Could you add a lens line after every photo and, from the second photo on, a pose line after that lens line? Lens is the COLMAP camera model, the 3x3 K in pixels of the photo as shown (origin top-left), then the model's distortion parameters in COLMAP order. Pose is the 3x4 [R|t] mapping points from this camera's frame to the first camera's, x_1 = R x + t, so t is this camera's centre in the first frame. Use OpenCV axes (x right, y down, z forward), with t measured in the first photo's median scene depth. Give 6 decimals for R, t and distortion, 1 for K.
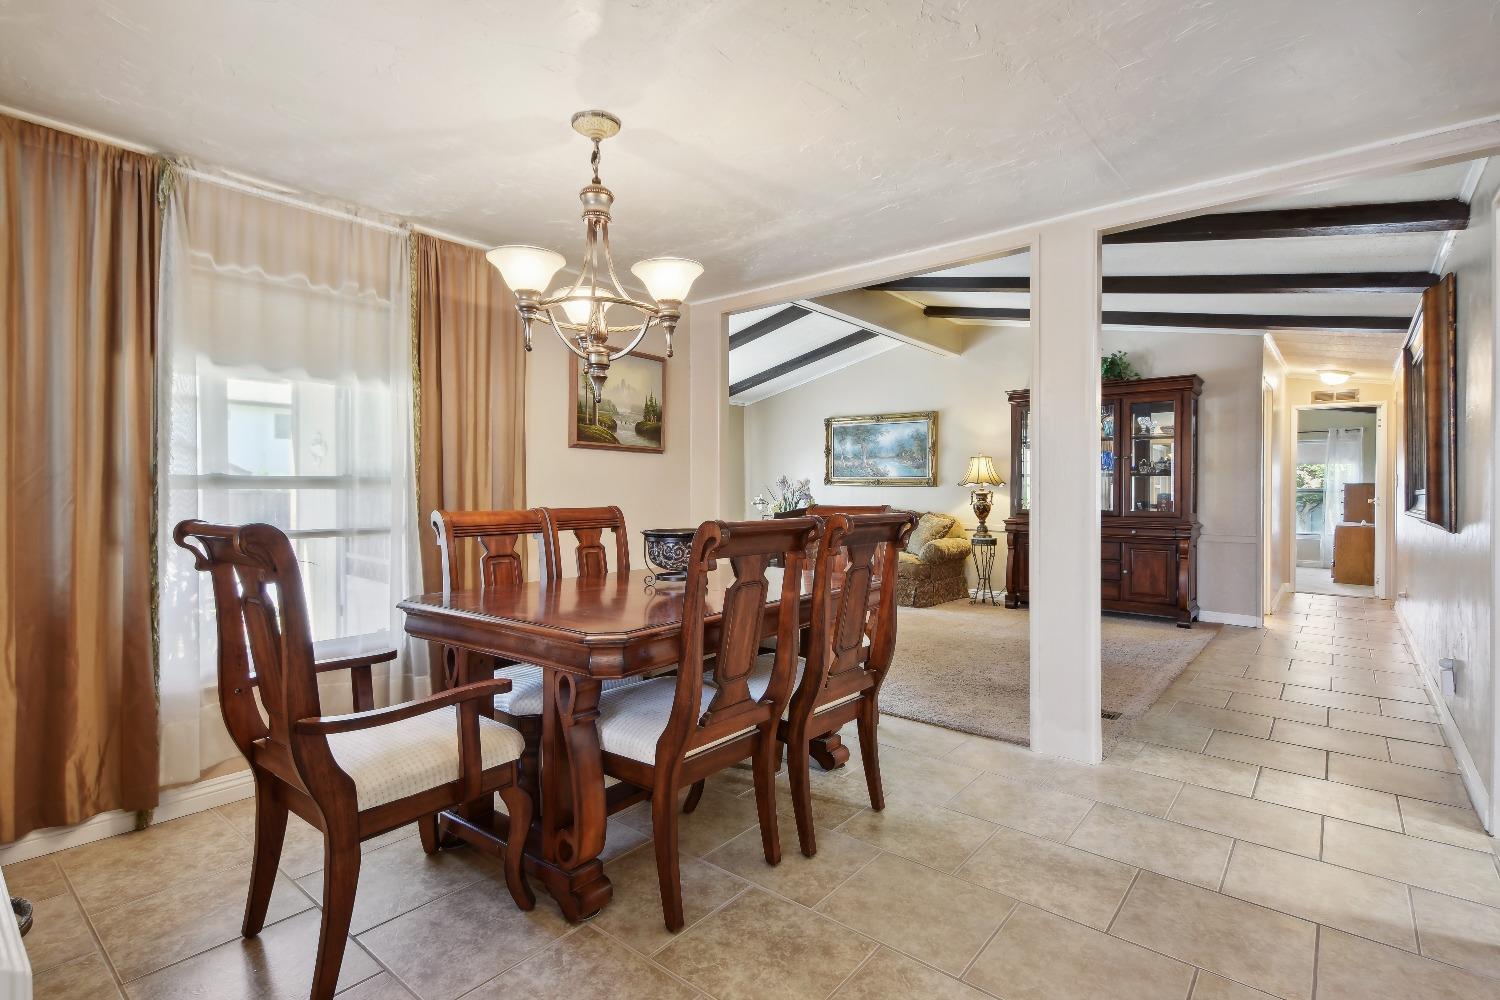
lens RADIAL K [[703.9, 0, 749.9], [0, 703.9, 494.5], [0, 0, 1]] dist [0.003552, -0.000059]
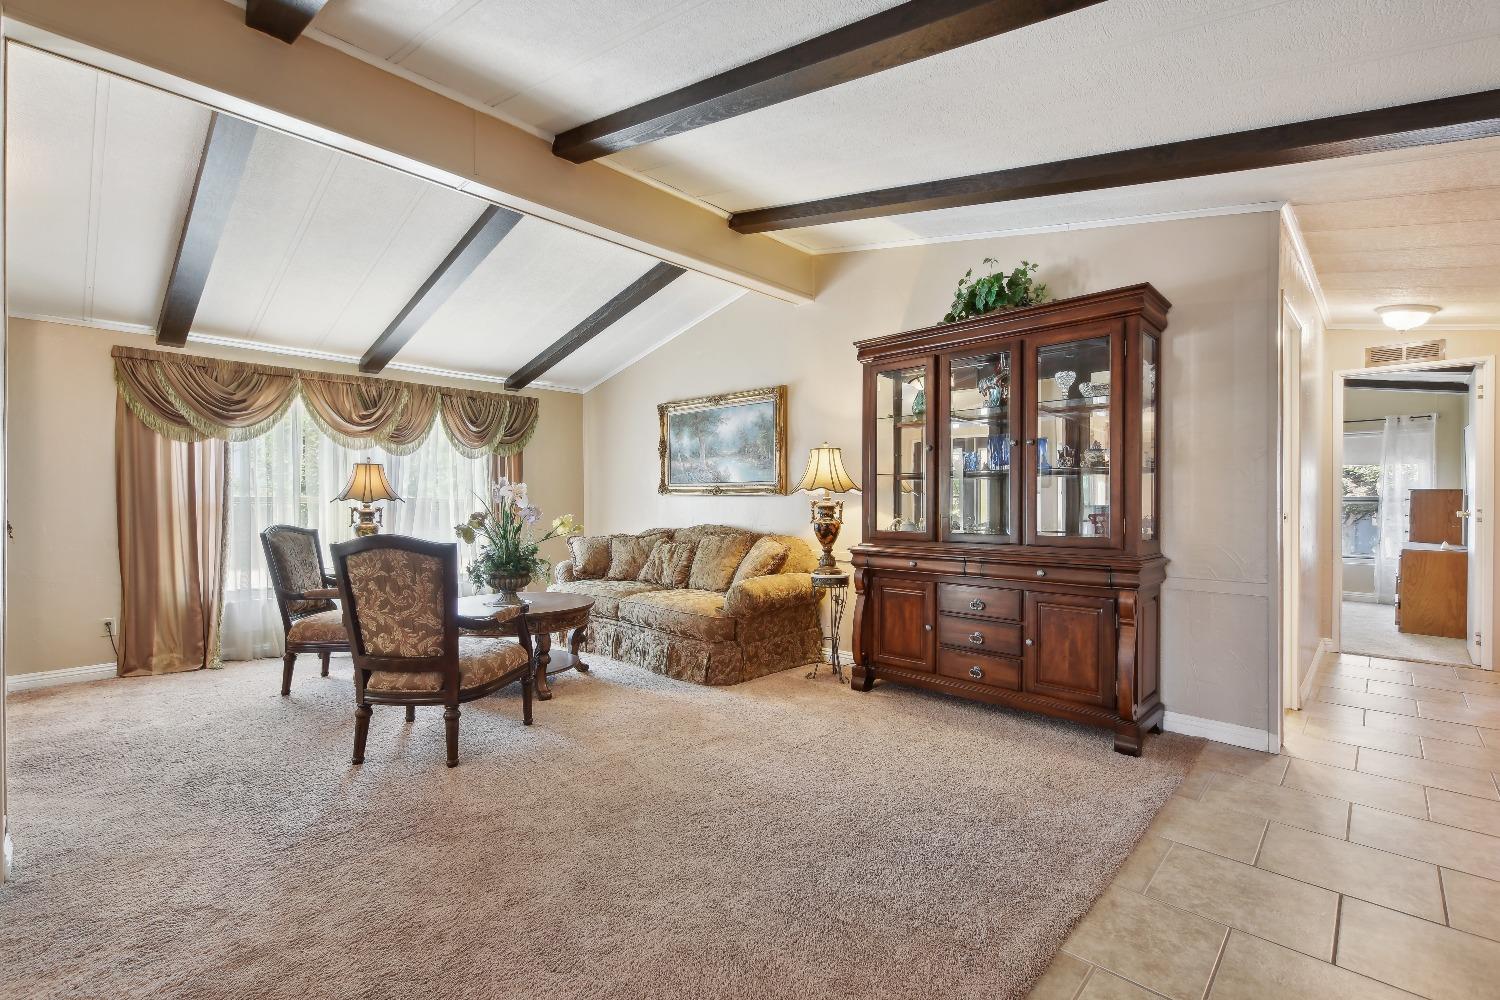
lens RADIAL K [[659.1, 0, 748.0], [0, 659.1, 506.1], [0, 0, 1]] dist [-0.001330, 0.000093]
pose [[0.997471, -0.004851, -0.070914, 0.275527], [0.004770, 0.999988, -0.001312, -0.000553], [0.070919, 0.000970, 0.997482, 0.361449]]
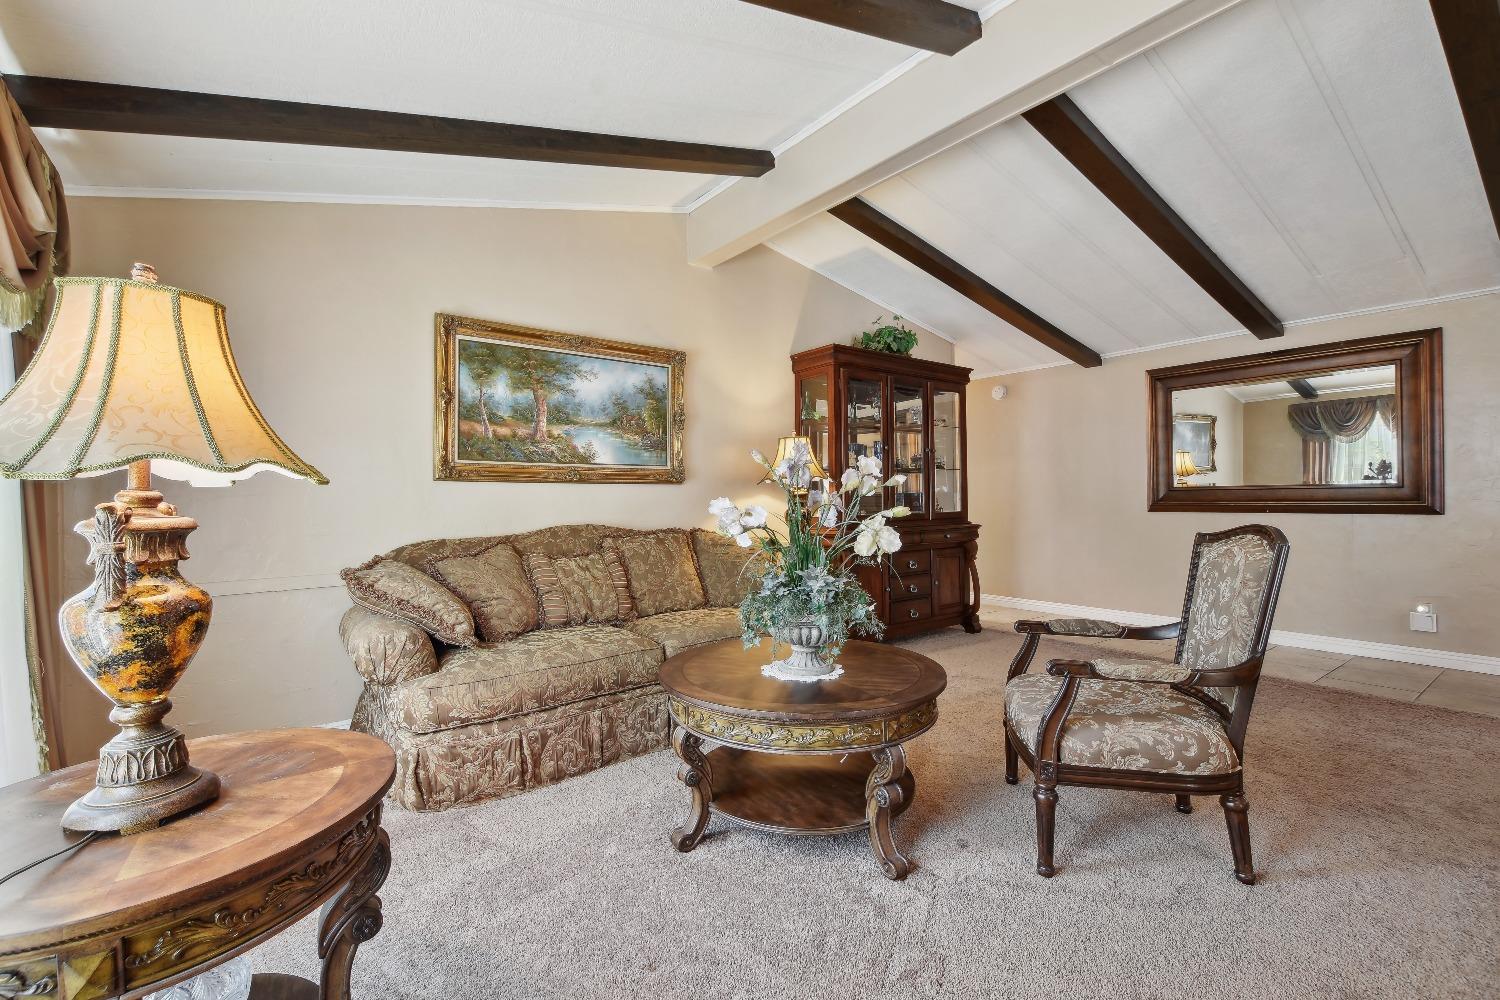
lens RADIAL K [[659.1, 0, 750.0], [0, 659.1, 500.1], [0, 0, 1]] dist [-0.001330, 0.000093]
pose [[0.220395, -0.014711, 0.975300, -0.243314], [0.015049, 0.999819, 0.011680, -0.004147], [-0.975295, 0.012103, 0.220576, 0.835114]]
